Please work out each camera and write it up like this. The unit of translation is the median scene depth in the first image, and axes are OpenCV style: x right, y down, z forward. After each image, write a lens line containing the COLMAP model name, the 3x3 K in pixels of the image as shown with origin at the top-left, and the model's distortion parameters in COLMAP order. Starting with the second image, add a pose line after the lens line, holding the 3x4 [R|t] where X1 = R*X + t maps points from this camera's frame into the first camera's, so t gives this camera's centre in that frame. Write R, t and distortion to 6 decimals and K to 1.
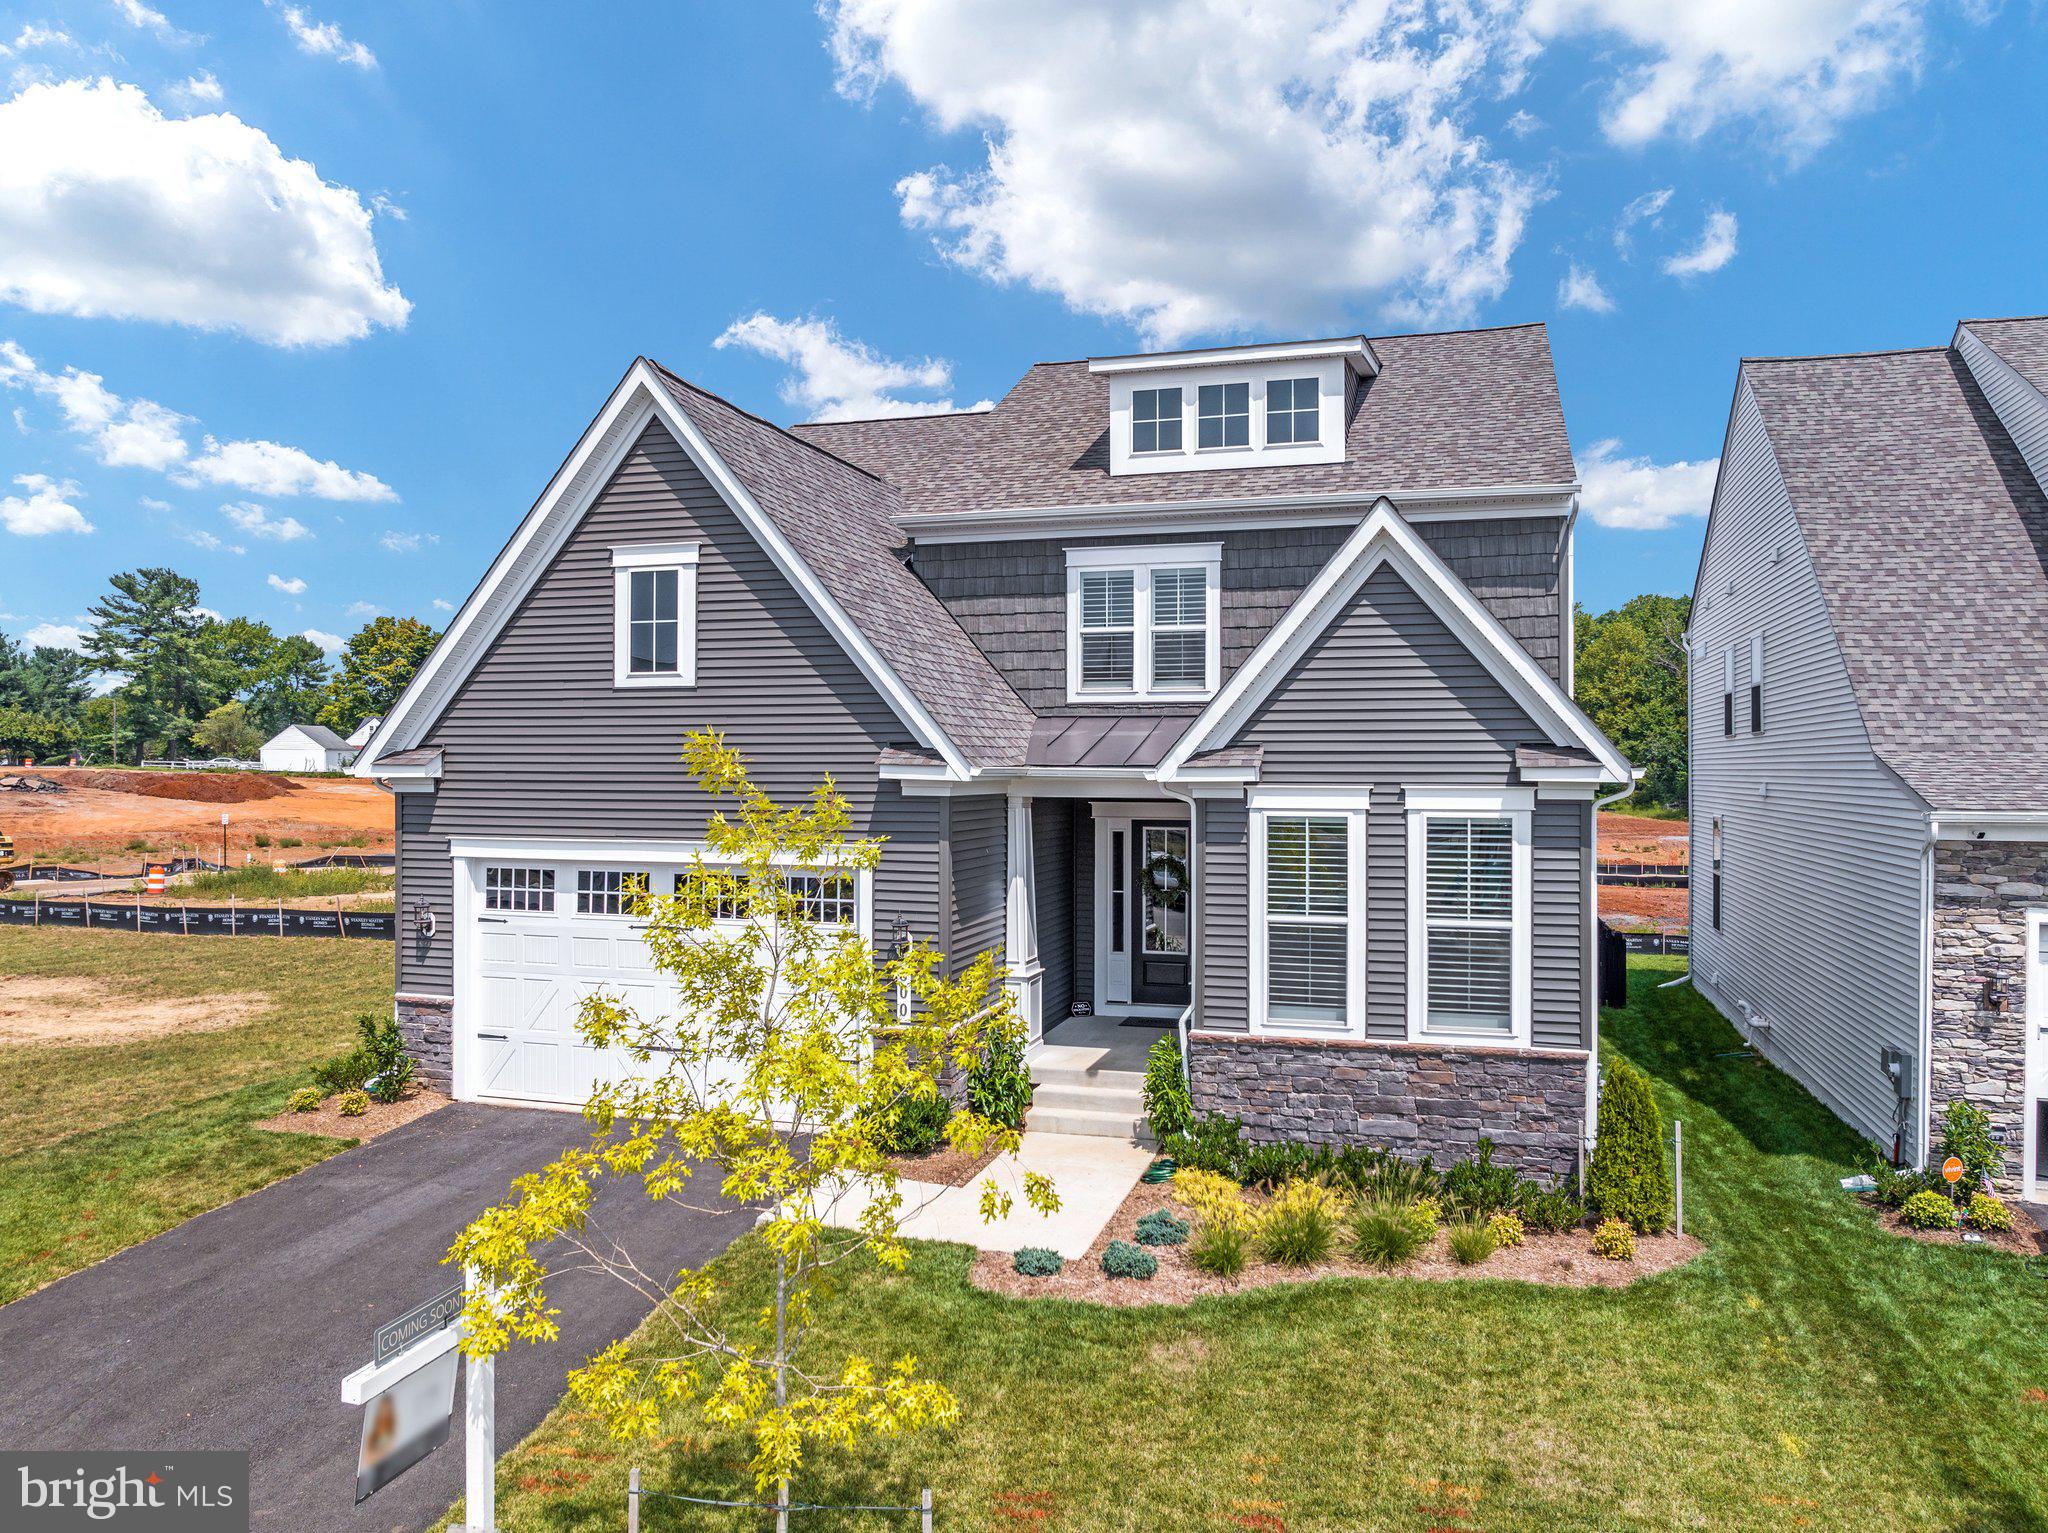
lens RADIAL K [[1441.1, 0, 1034.0], [0, 1441.1, 765.3], [0, 0, 1]] dist [-0.053791, 0.030591]
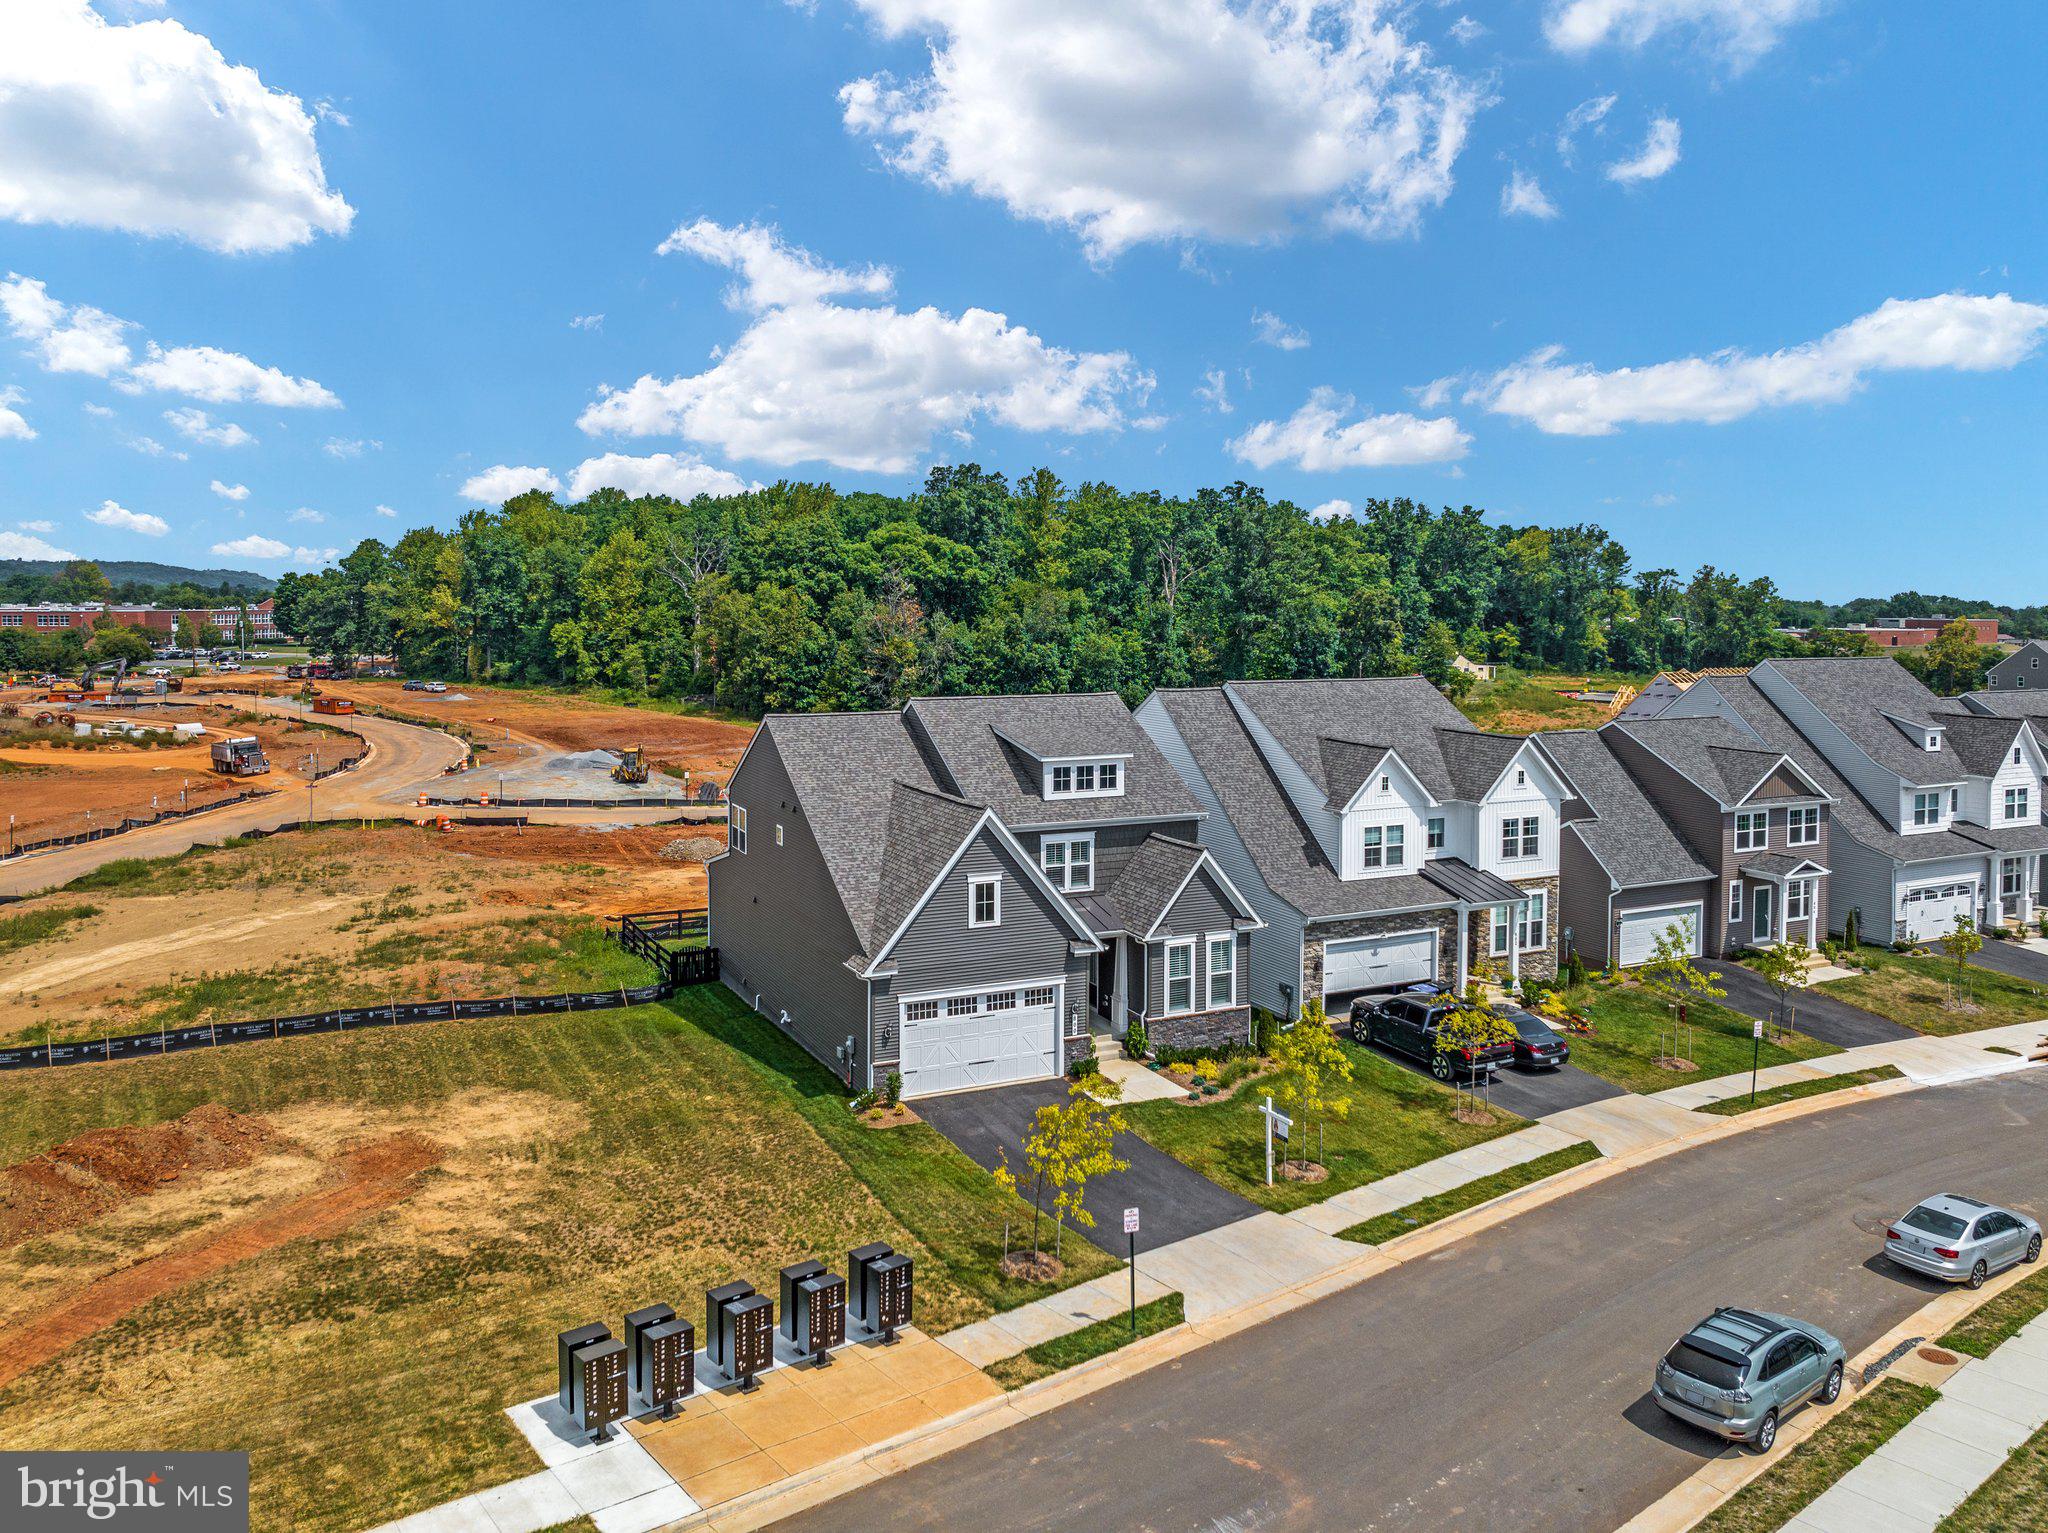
lens RADIAL K [[1449.3, 0, 1021.2], [0, 1449.3, 636.6], [0, 0, 1]] dist [-0.019531, -0.004774]
pose [[0.743331, -0.011414, 0.668826, -2.087338], [-0.001912, 0.999814, 0.019187, -0.670558], [-0.668921, -0.015541, 0.743171, -1.066684]]
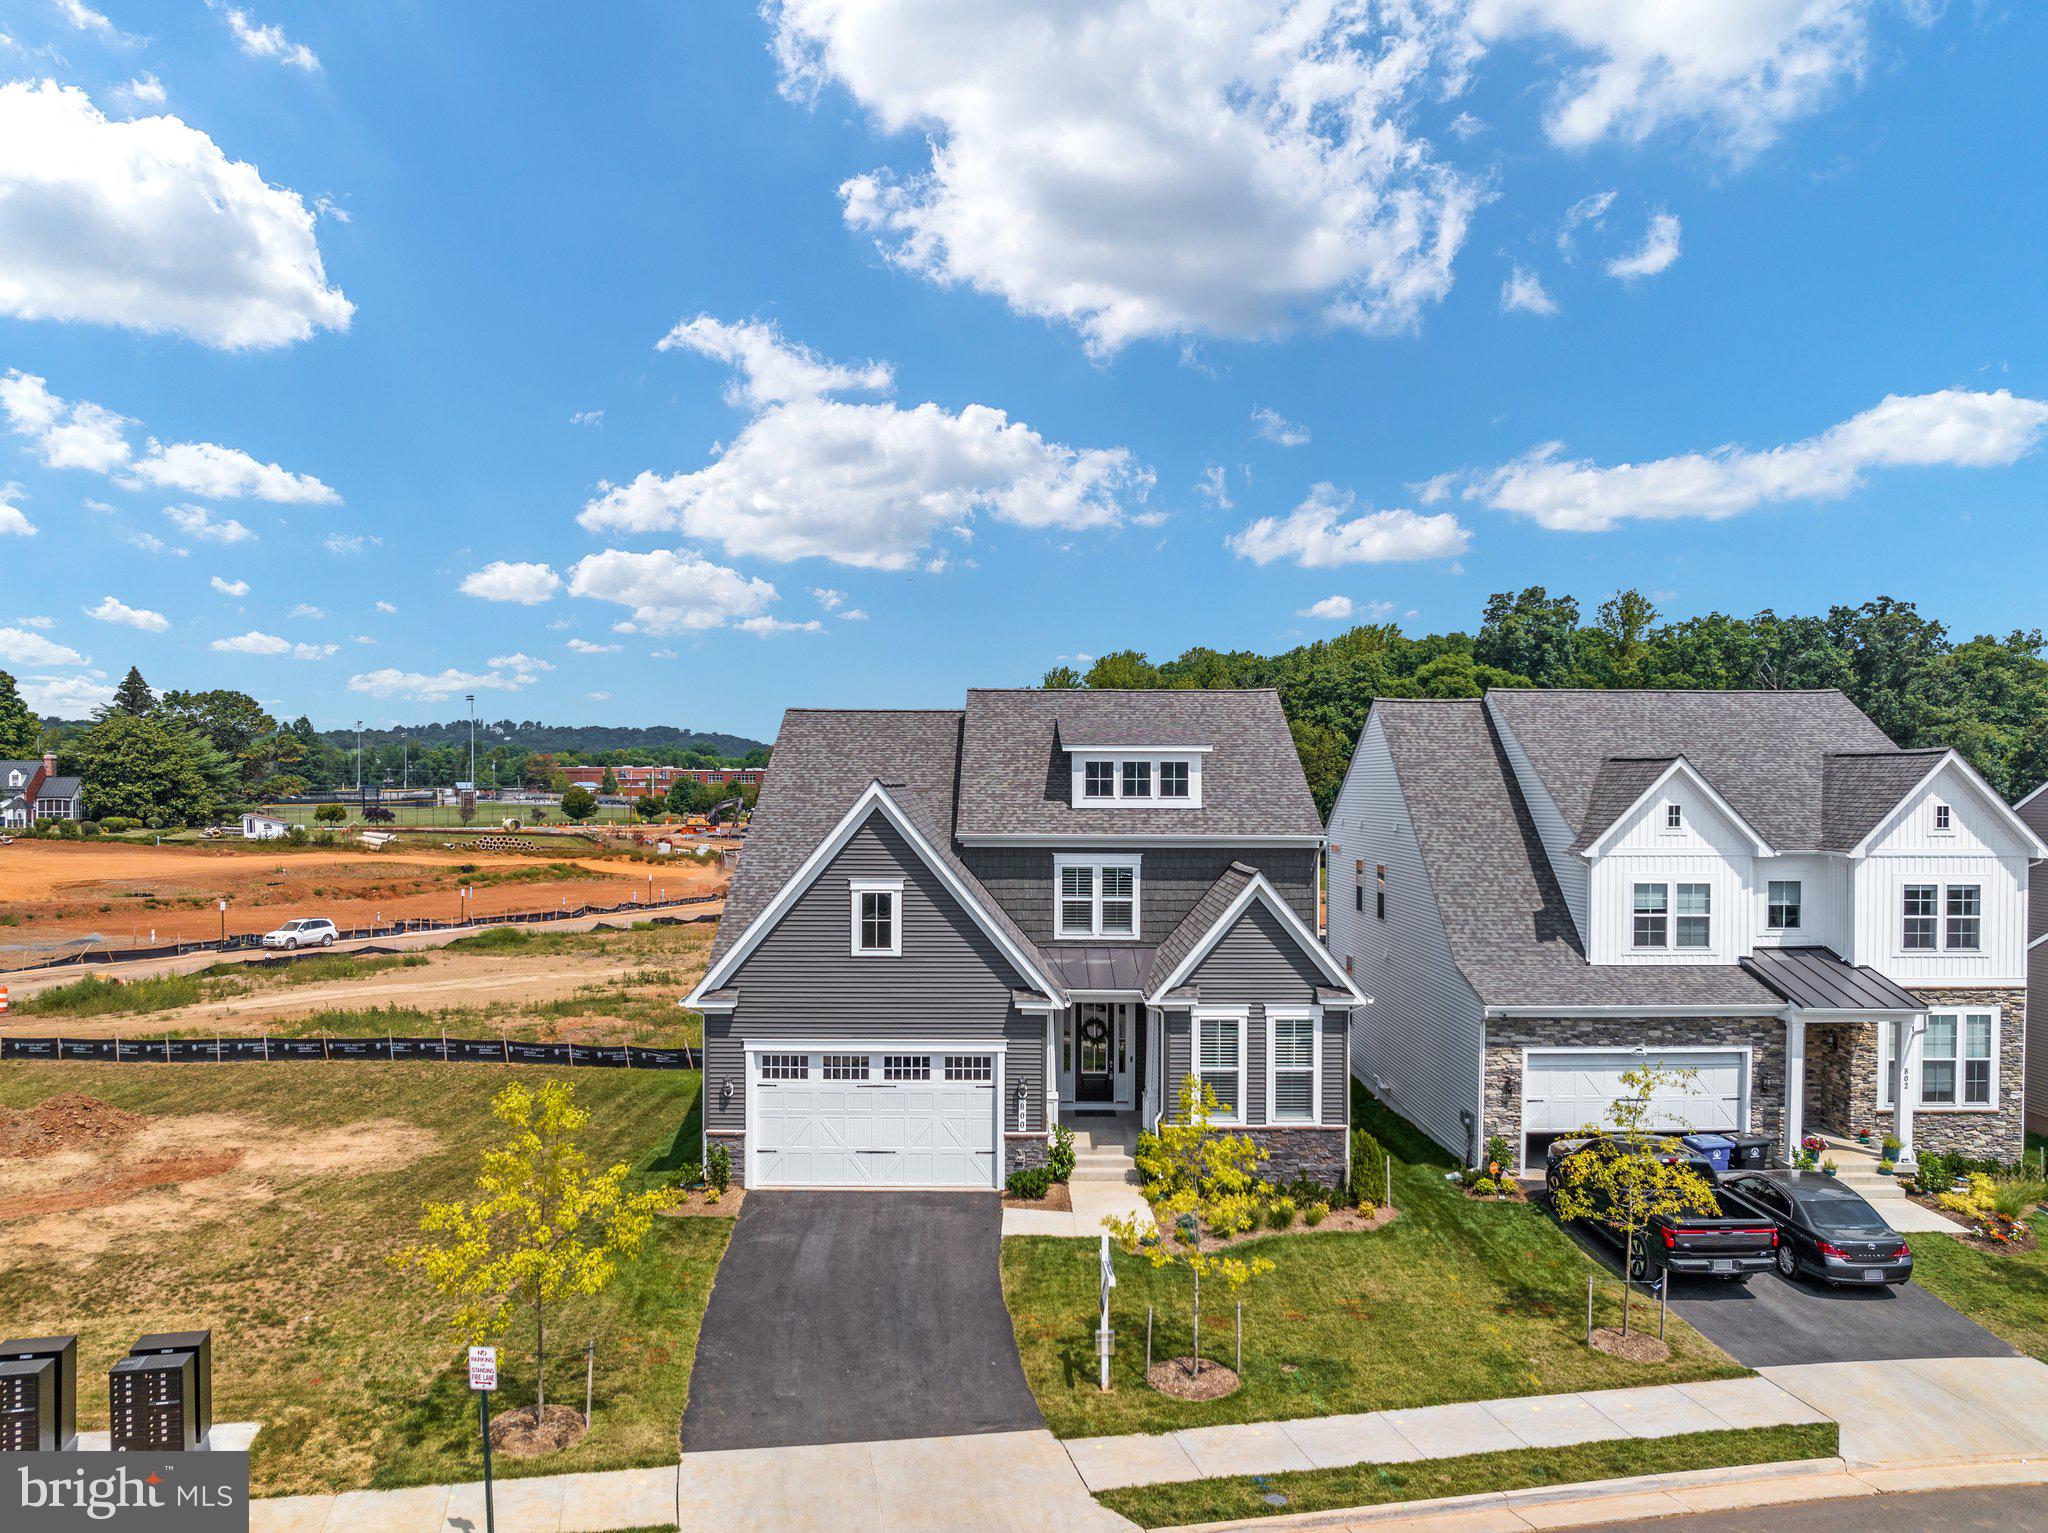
lens RADIAL K [[1433.3, 0, 1031.8], [0, 1433.3, 801.3], [0, 0, 1]] dist [-0.033487, -0.004177]
pose [[0.956143, -0.000858, 0.292898, -0.640121], [-0.002592, 0.999932, 0.011390, -0.286840], [-0.292888, -0.011650, 0.956076, -0.844687]]
